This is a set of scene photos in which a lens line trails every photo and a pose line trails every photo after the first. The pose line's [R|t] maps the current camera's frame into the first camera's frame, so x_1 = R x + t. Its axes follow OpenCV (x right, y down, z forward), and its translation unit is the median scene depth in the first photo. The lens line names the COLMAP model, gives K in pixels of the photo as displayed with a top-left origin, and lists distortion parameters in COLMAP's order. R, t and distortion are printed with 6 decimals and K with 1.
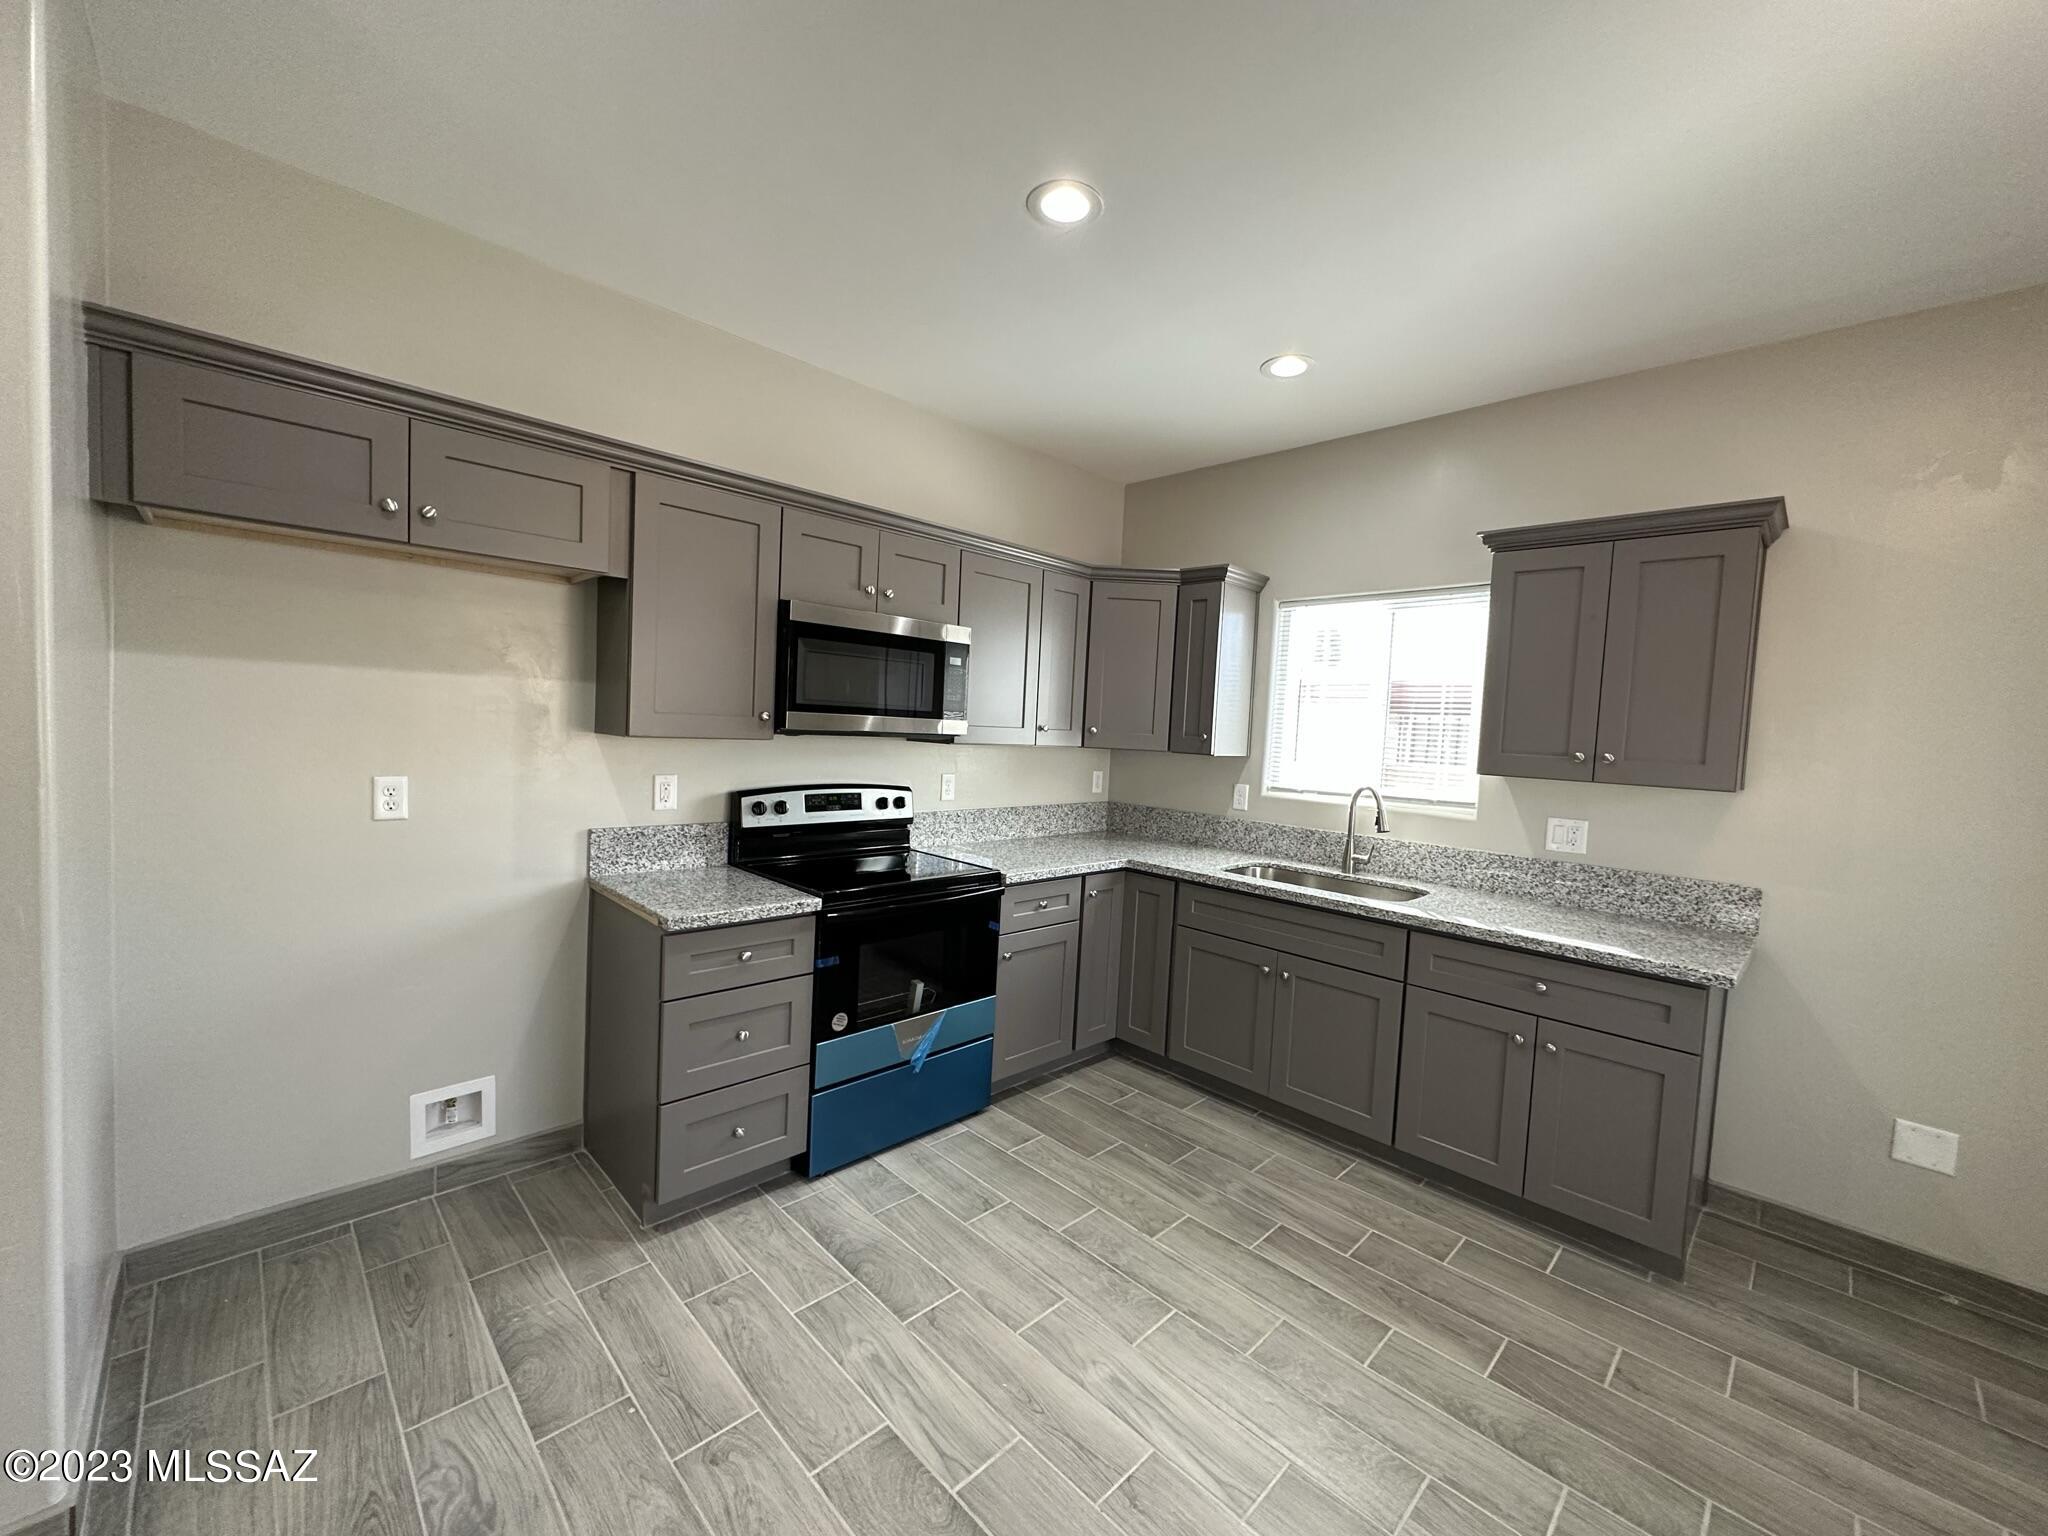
lens RADIAL K [[813.2, 0, 1024.0], [0, 813.2, 768.0], [0, 0, 1]] dist [-0.001491, 0.000149]
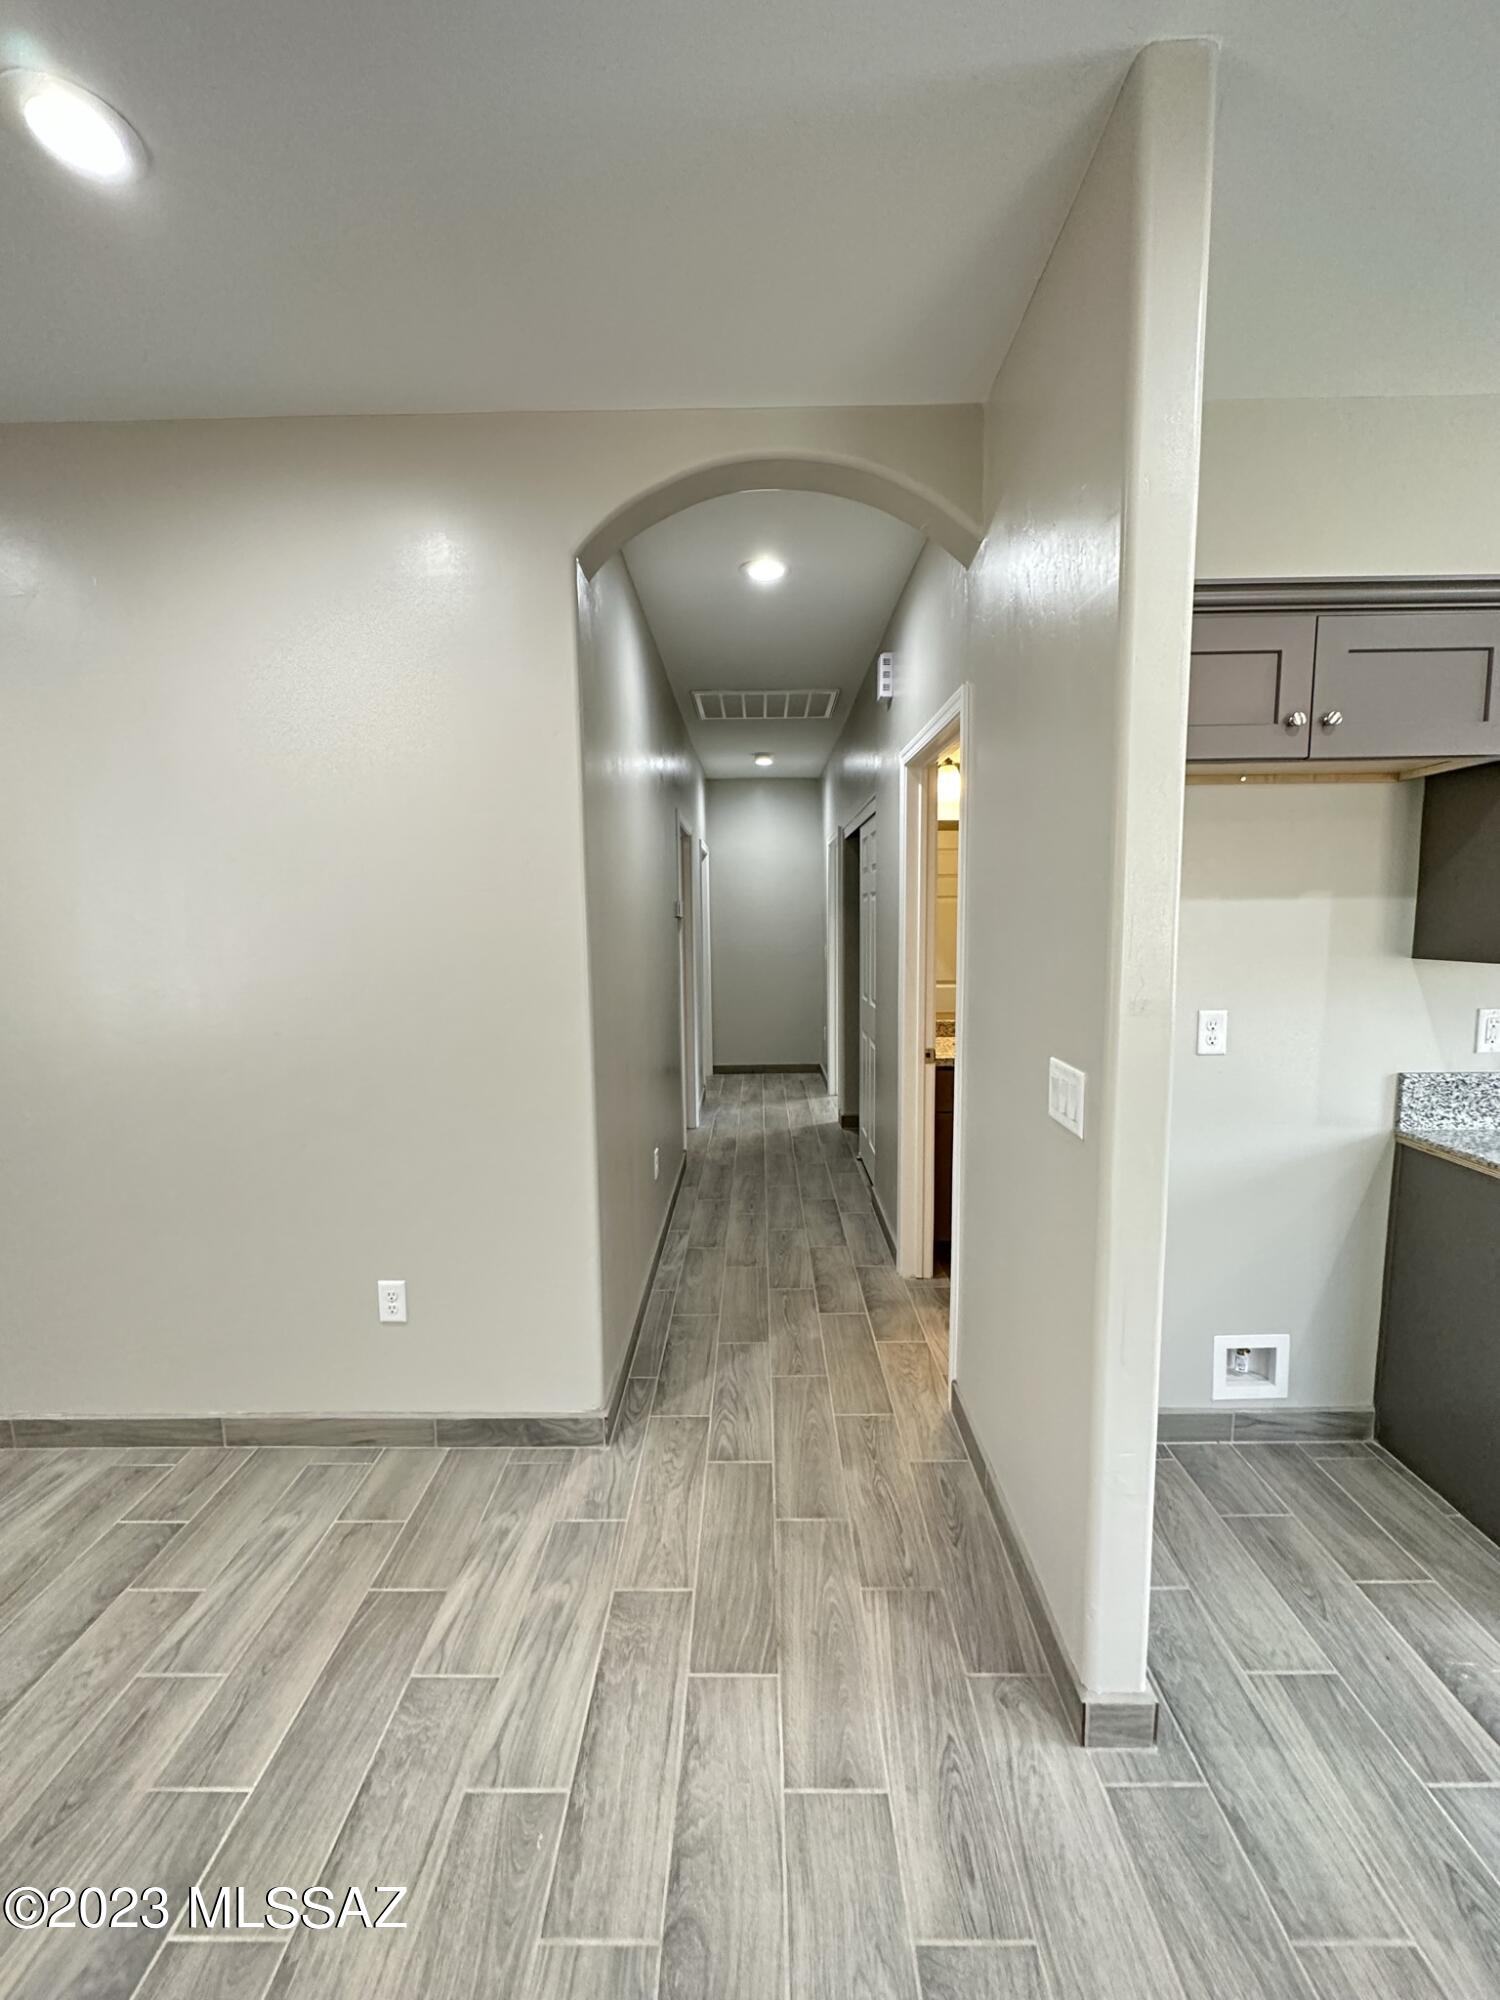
lens RADIAL K [[794.1, 0, 750.0], [0, 794.1, 1000.0], [0, 0, 1]] dist [-0.001491, 0.000149]
pose [[0.705030, 0.018825, -0.708927, -0.412961], [0.006919, 0.999417, 0.033420, -0.031298], [0.709143, -0.028467, 0.704489, -0.049055]]
